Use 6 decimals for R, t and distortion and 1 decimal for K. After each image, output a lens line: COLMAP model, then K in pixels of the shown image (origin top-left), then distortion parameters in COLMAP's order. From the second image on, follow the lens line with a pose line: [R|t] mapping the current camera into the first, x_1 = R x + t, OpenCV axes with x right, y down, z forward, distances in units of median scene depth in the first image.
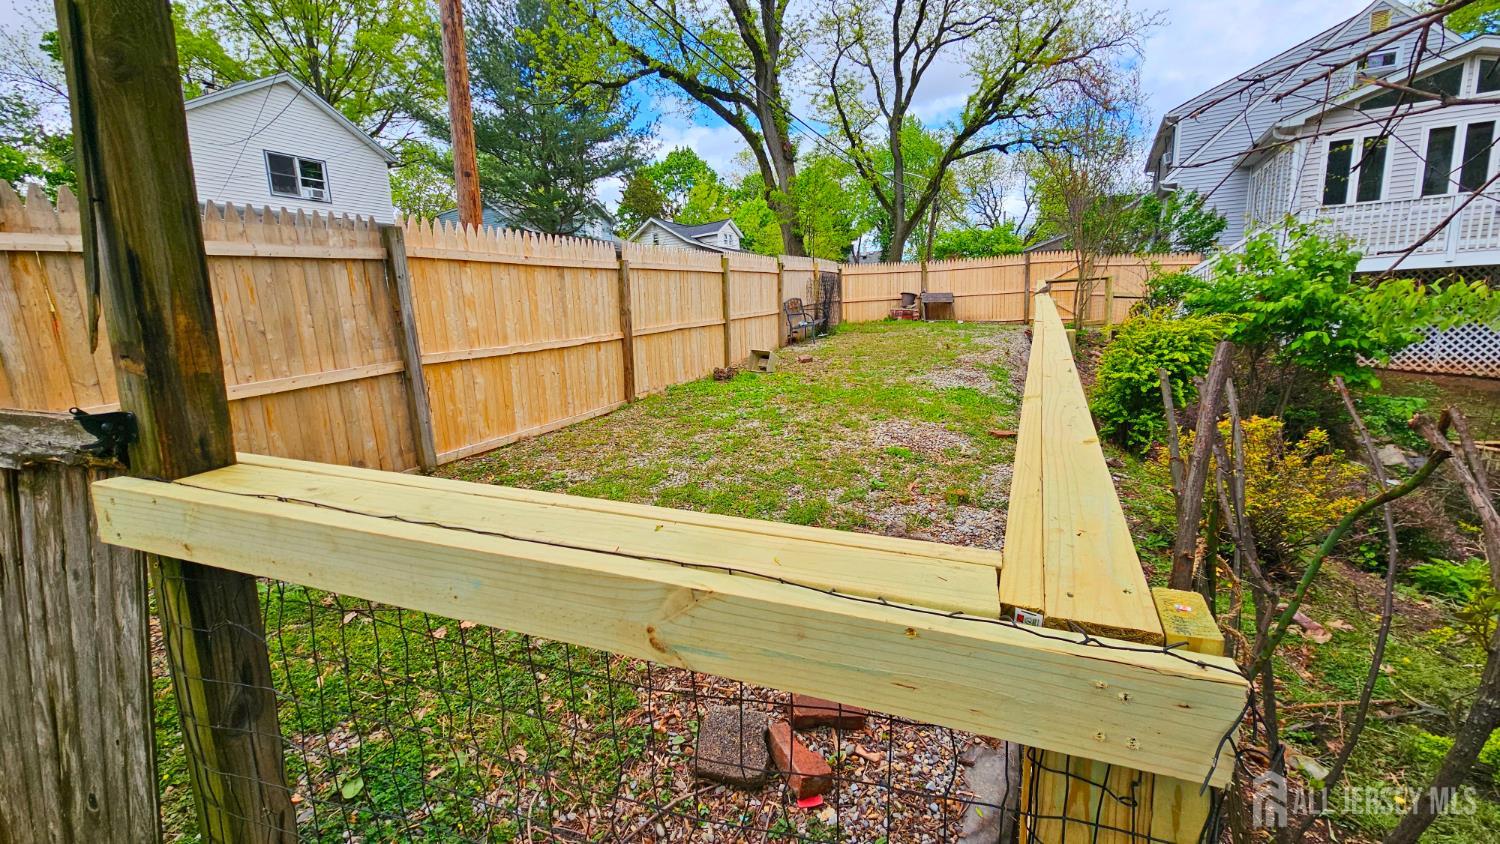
lens RADIAL K [[620.4, 0, 750.0], [0, 620.4, 422.0], [0, 0, 1]] dist [-0.000831, -0.000286]
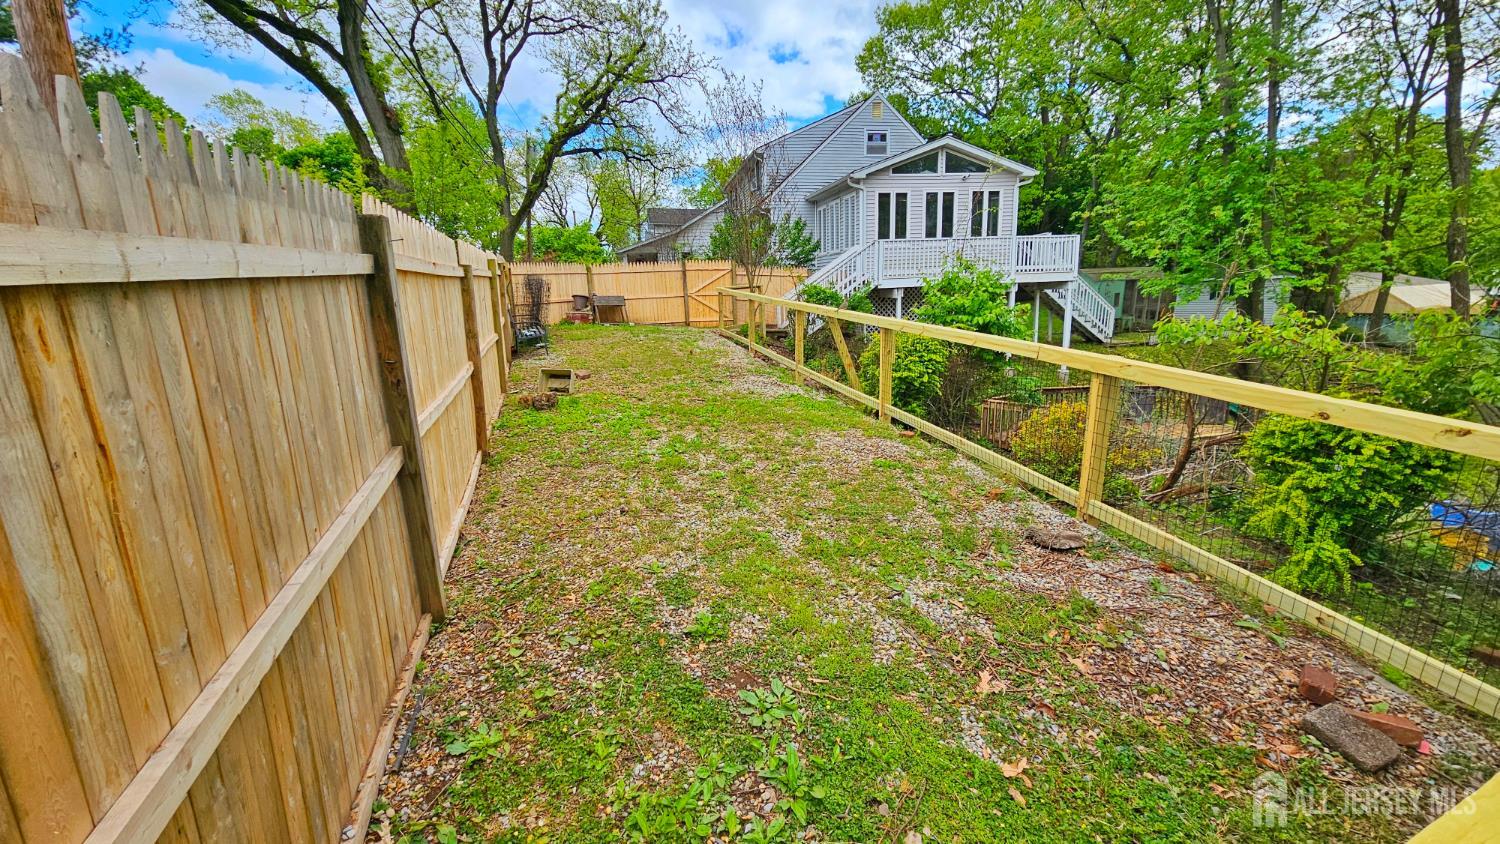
lens RADIAL K [[612.4, 0, 750.0], [0, 612.4, 422.0], [0, 0, 1]] dist [0.009279, 0.000273]
pose [[0.770327, -0.118420, 0.626557, -0.132456], [0.110819, 0.992514, 0.051339, -0.023958], [-0.627946, 0.029887, 0.777683, 0.070263]]
